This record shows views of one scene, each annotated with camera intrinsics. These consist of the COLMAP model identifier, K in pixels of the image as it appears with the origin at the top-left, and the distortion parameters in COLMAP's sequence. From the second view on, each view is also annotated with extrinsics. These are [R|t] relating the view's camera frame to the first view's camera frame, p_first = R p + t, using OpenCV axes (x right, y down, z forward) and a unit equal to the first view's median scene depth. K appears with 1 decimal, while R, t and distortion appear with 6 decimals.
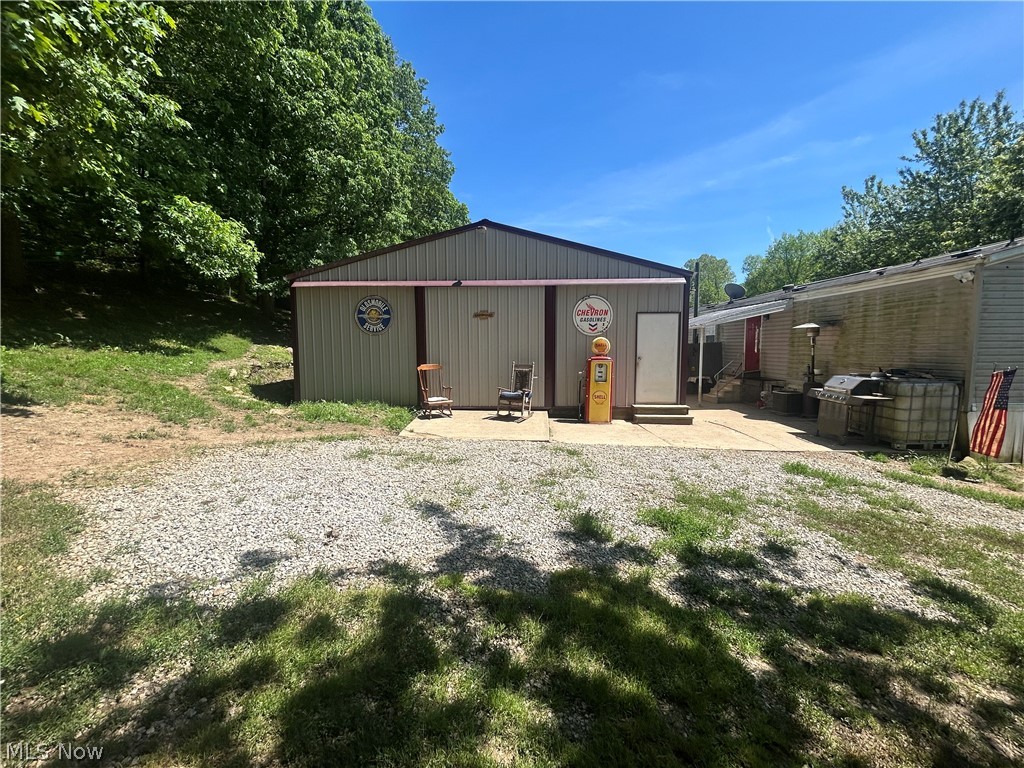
lens RADIAL K [[416.7, 0, 510.9], [0, 416.7, 386.1], [0, 0, 1]] dist [-0.003271, -0.001111]
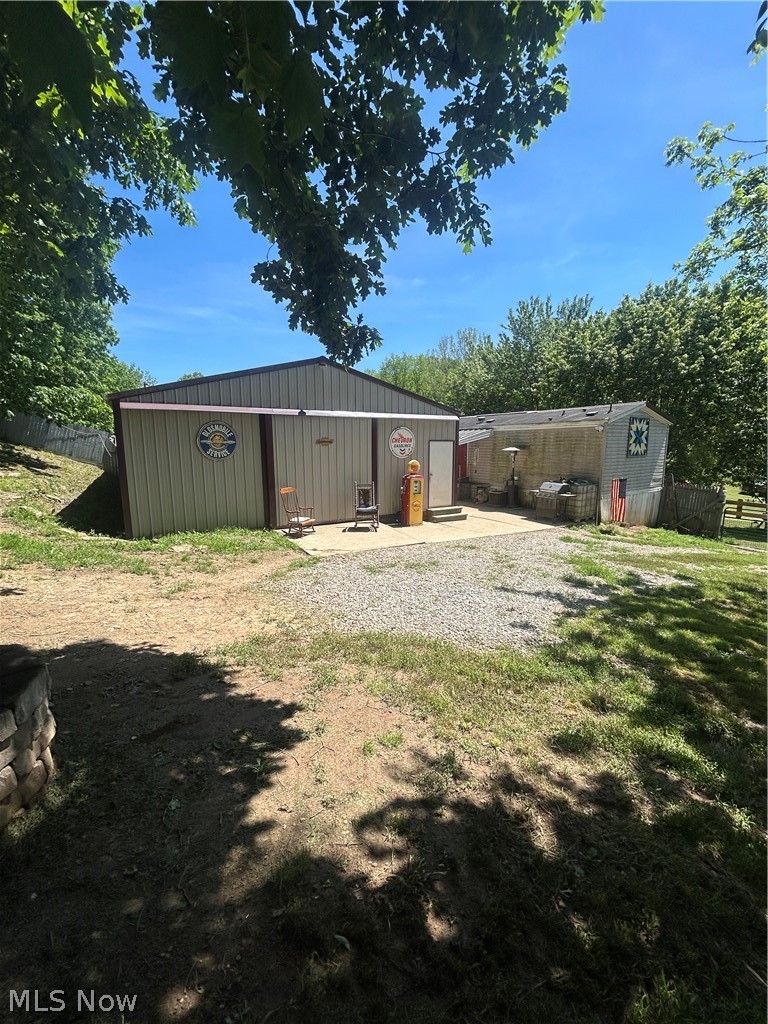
lens RADIAL K [[416.7, 0, 361.5], [0, 416.7, 510.9], [0, 0, 1]] dist [-0.003271, -0.001111]
pose [[0.842173, -0.087257, 0.532101, -0.626275], [0.052644, 0.995411, 0.079912, -0.070590], [-0.536632, -0.039287, 0.842901, -0.023887]]
